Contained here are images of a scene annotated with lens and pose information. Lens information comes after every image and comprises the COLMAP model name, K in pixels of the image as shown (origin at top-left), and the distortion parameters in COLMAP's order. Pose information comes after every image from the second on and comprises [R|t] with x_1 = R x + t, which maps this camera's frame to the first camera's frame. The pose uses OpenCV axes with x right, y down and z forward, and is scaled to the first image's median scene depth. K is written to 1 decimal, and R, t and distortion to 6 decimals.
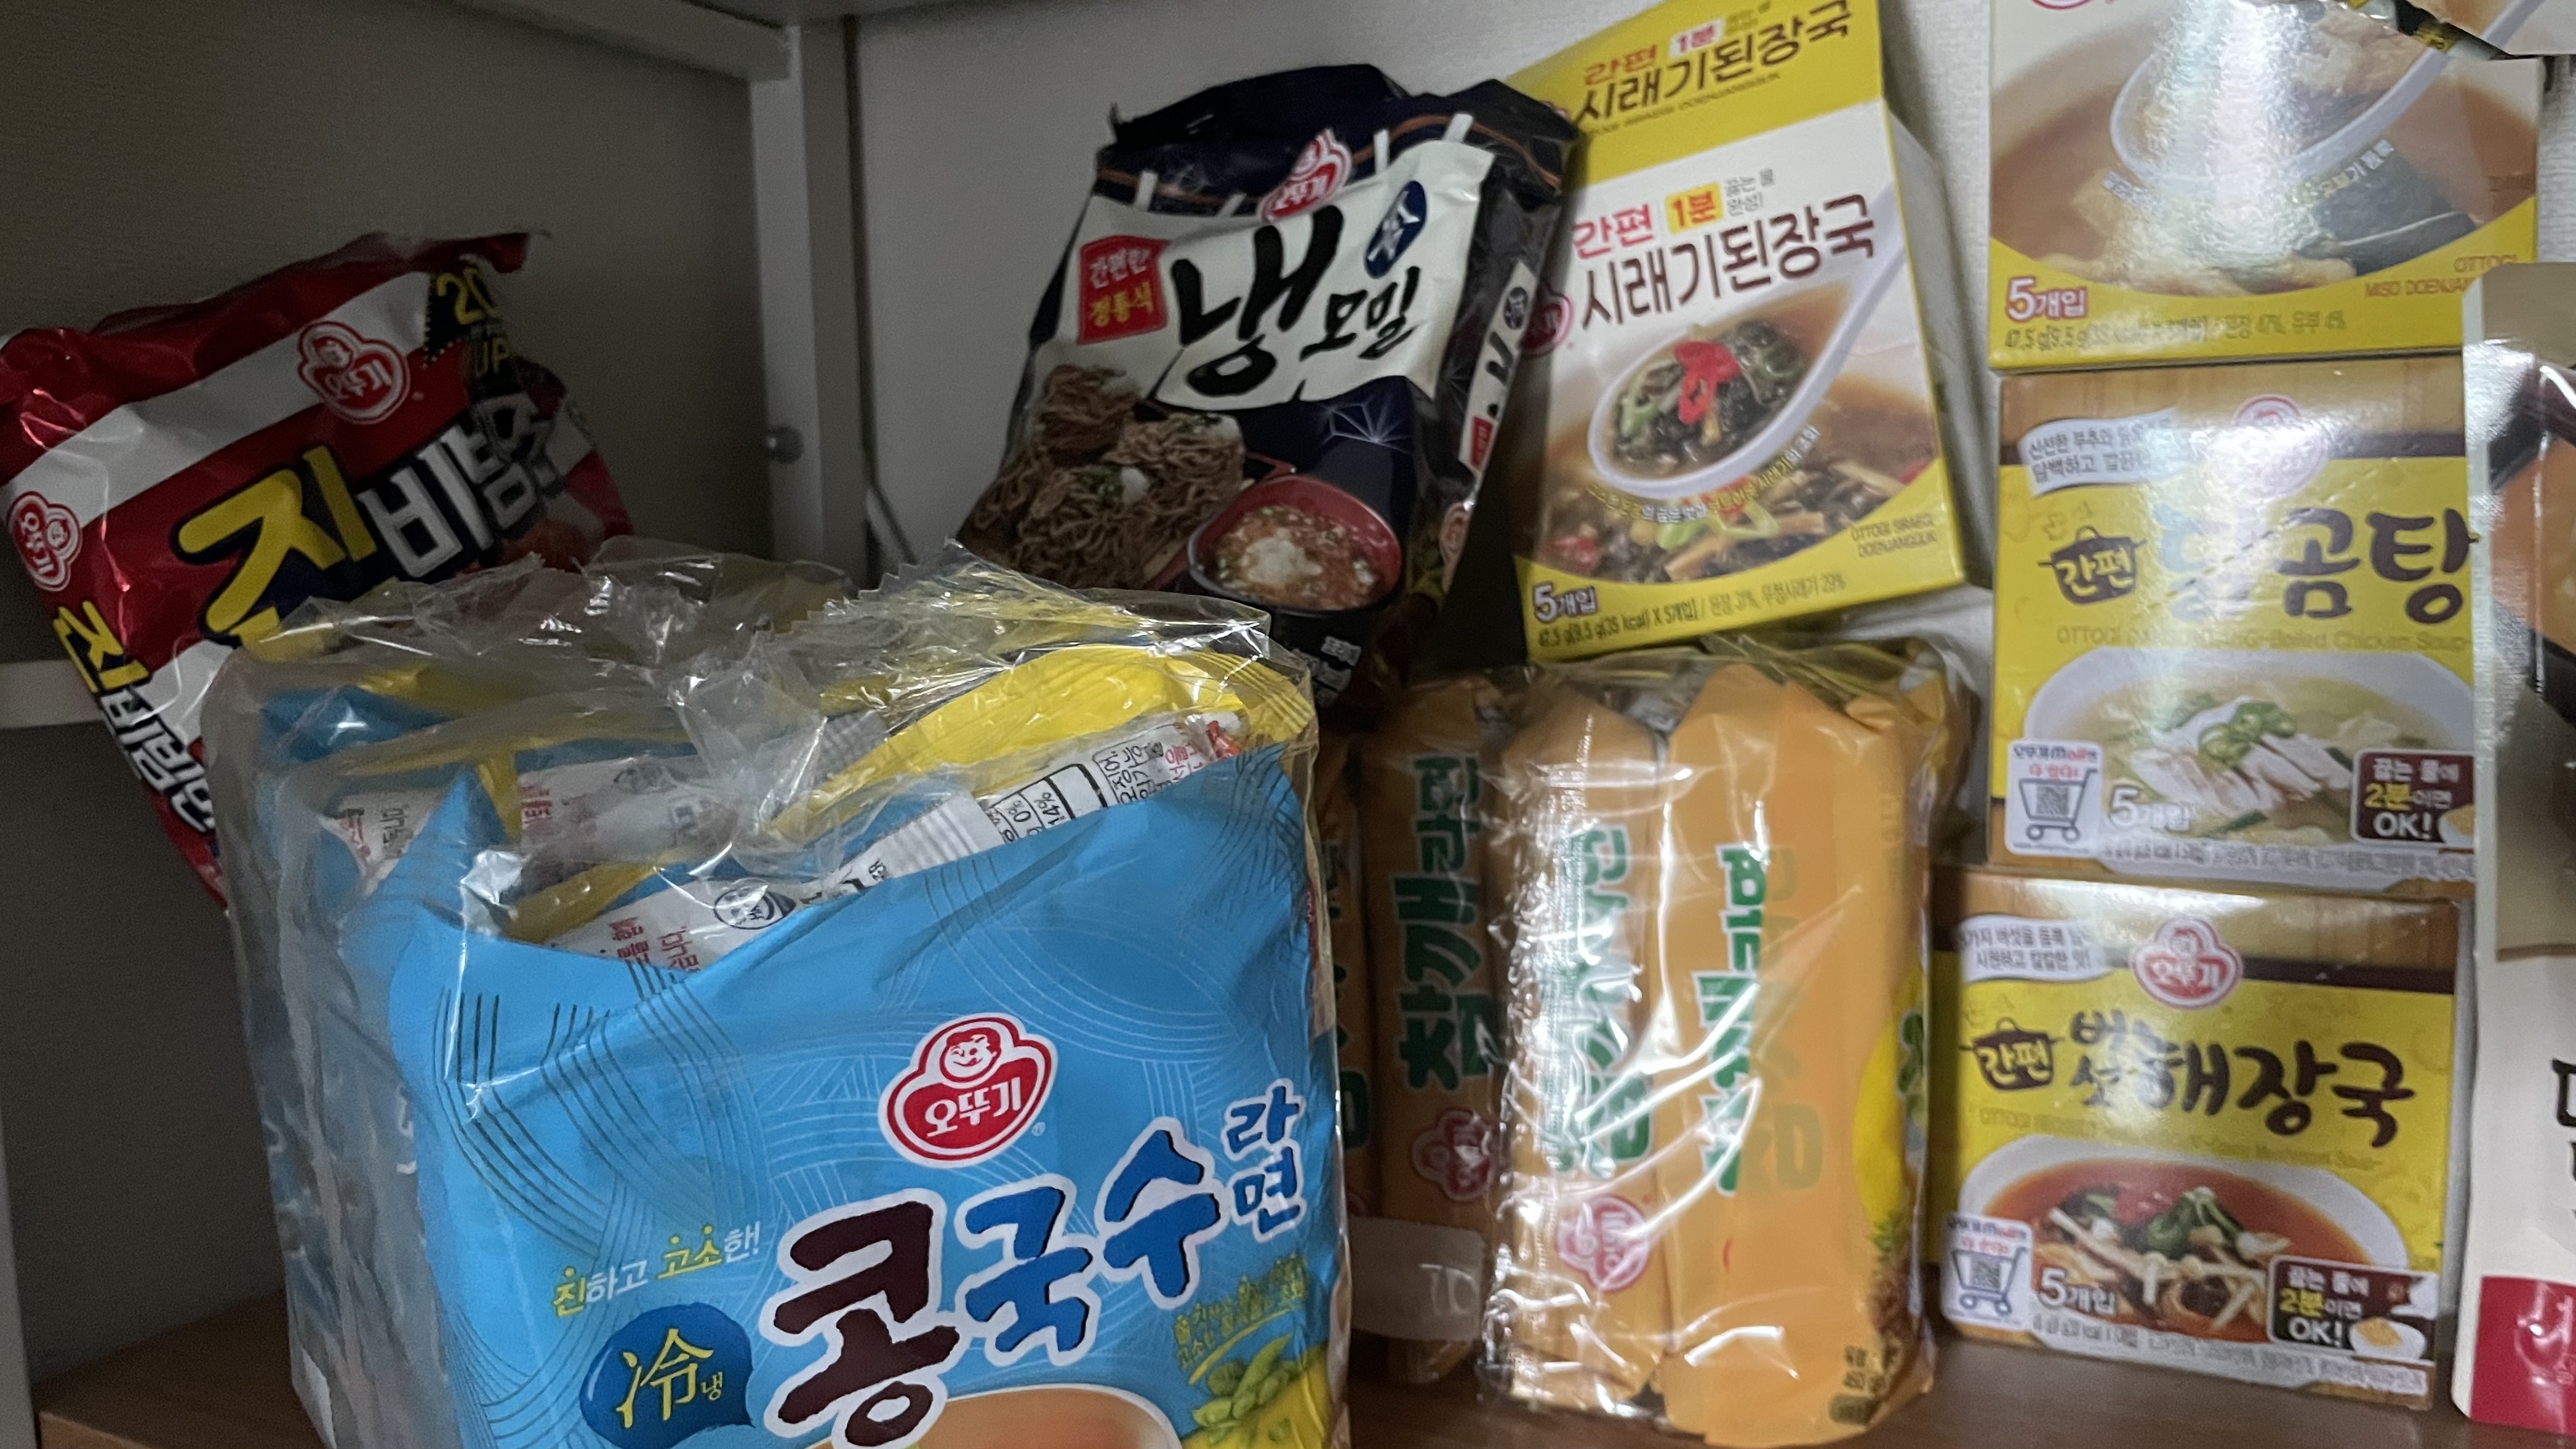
lens RADIAL K [[2102.0, 0, 1293.6], [0, 2102.0, 714.2], [0, 0, 1]] dist [0.085195, -0.213395]
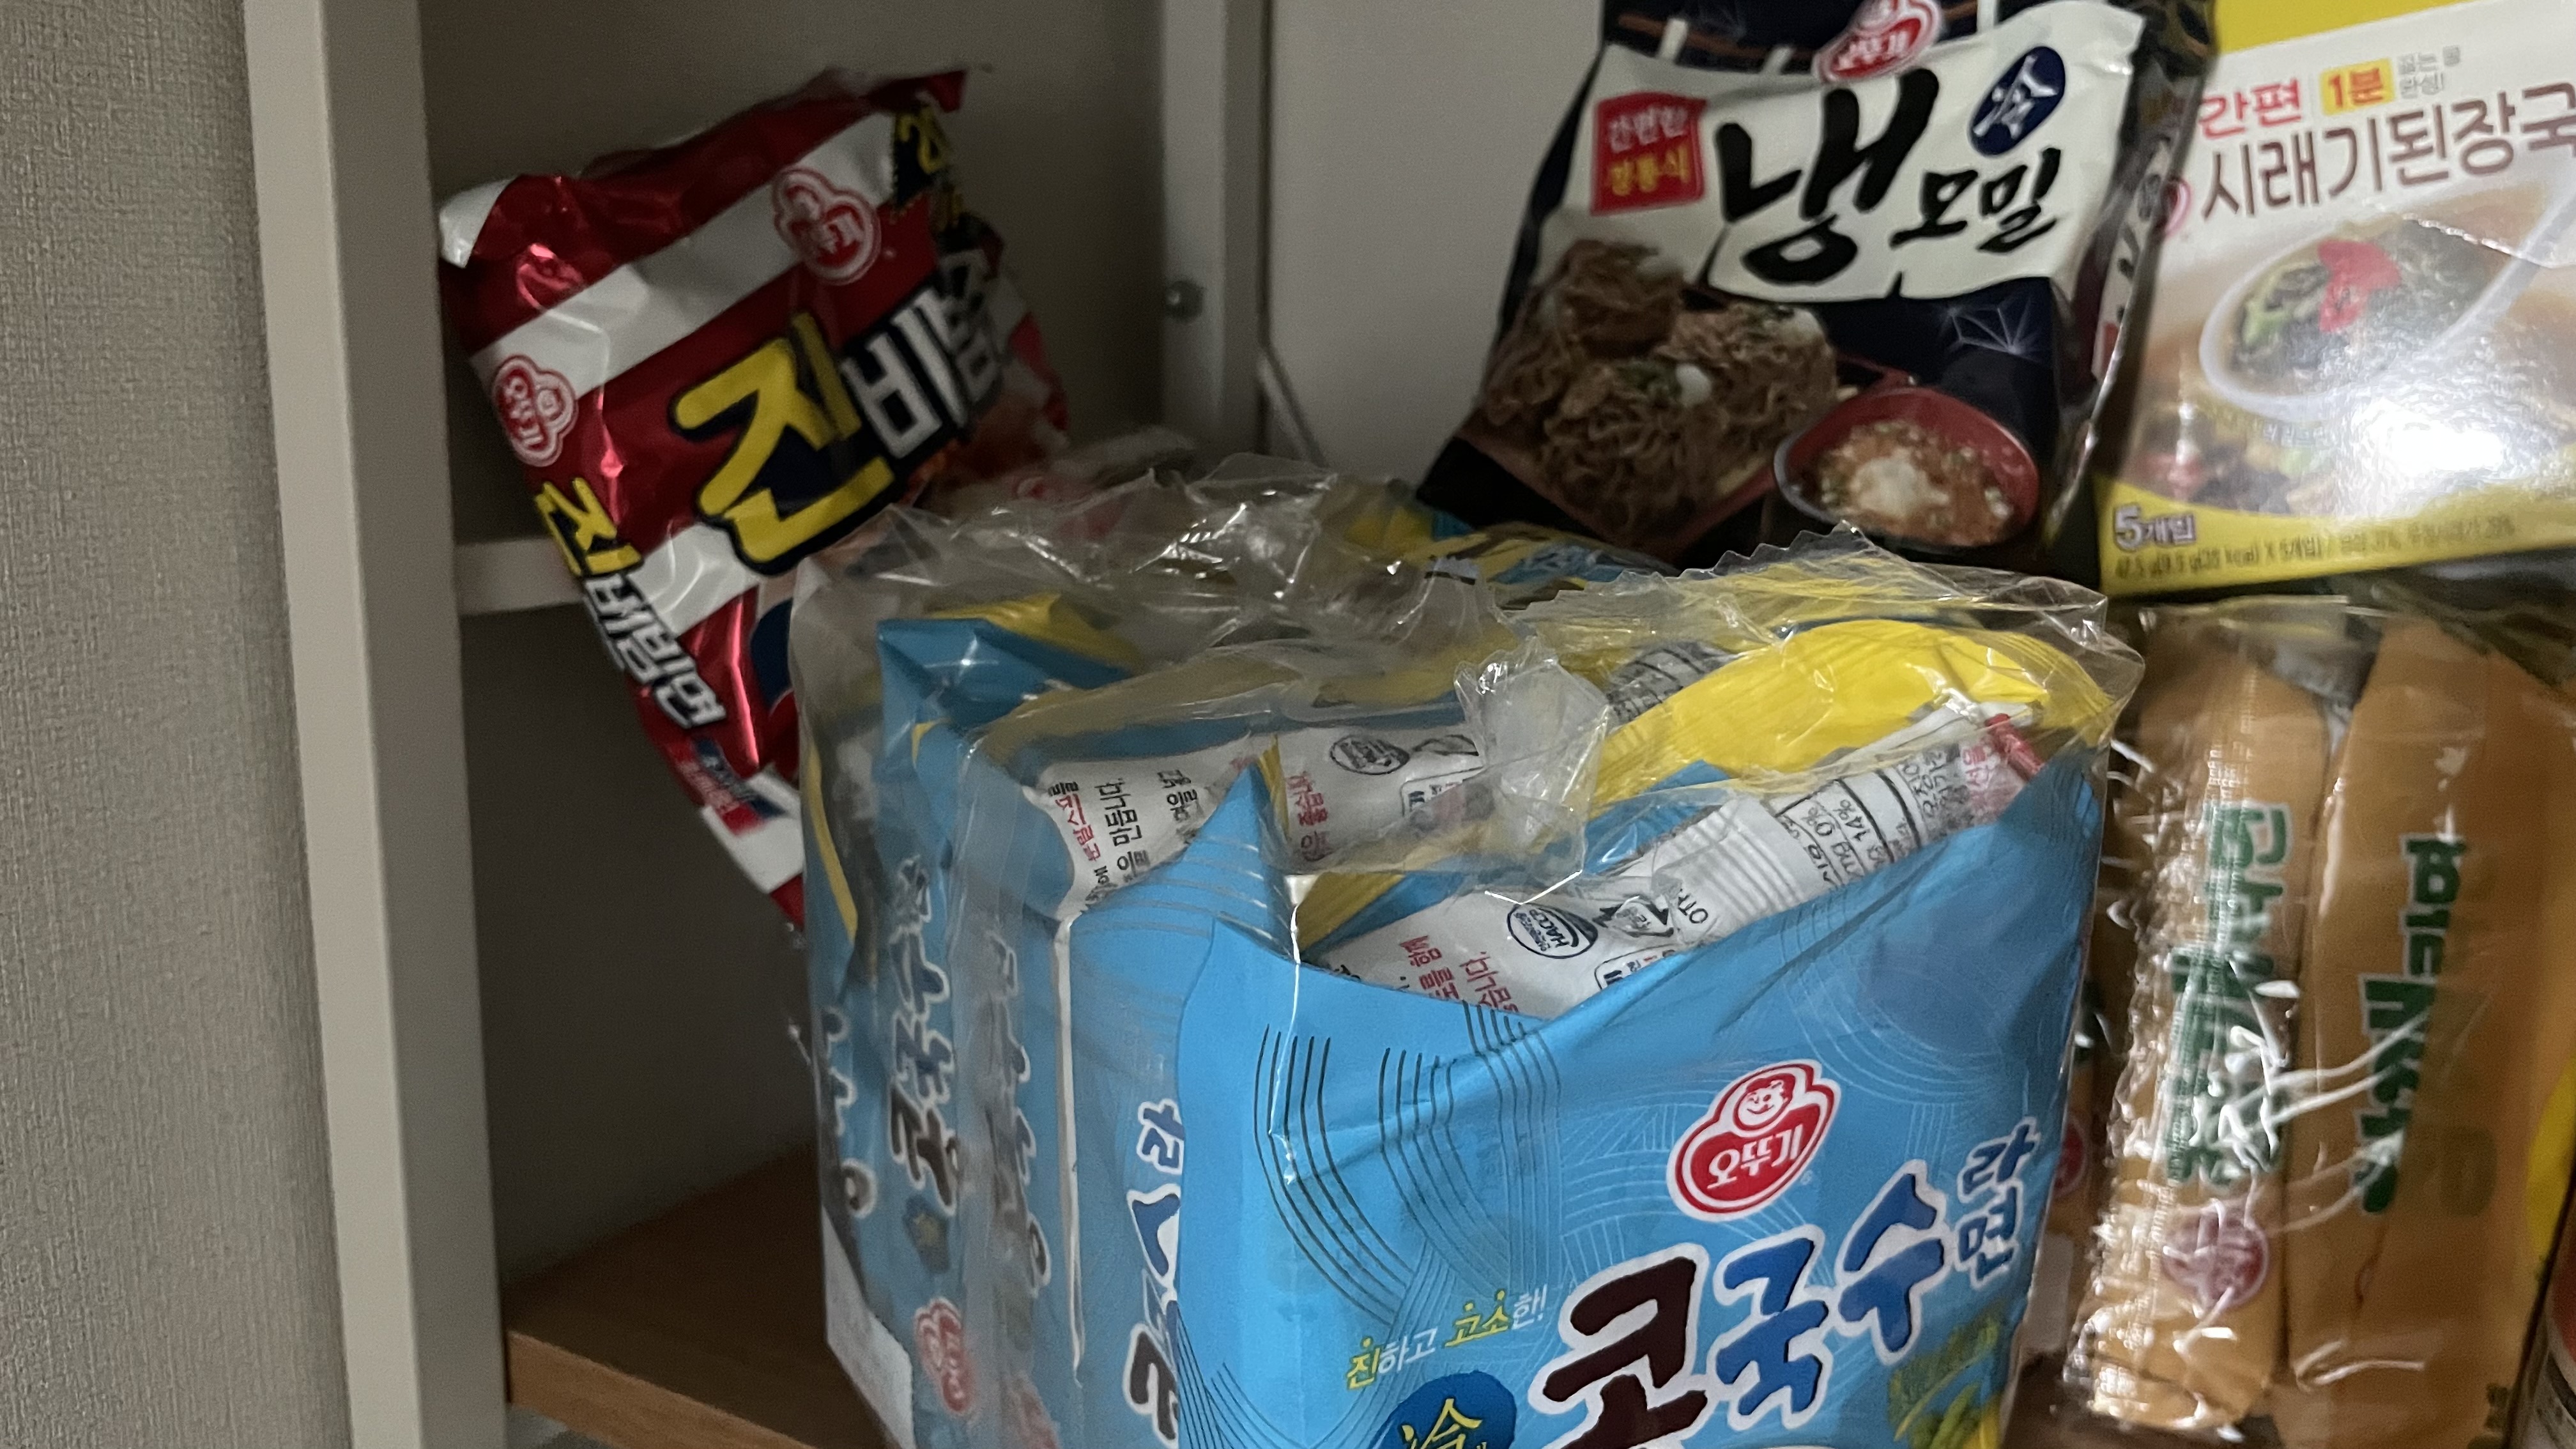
lens RADIAL K [[2117.3, 0, 1292.0], [0, 2117.3, 717.2], [0, 0, 1]] dist [0.085397, -0.184979]
pose [[0.997450, 0.045680, -0.054835, -0.219978], [-0.040743, 0.995286, 0.088012, -0.047320], [0.058597, -0.085553, 0.994609, 0.091060]]
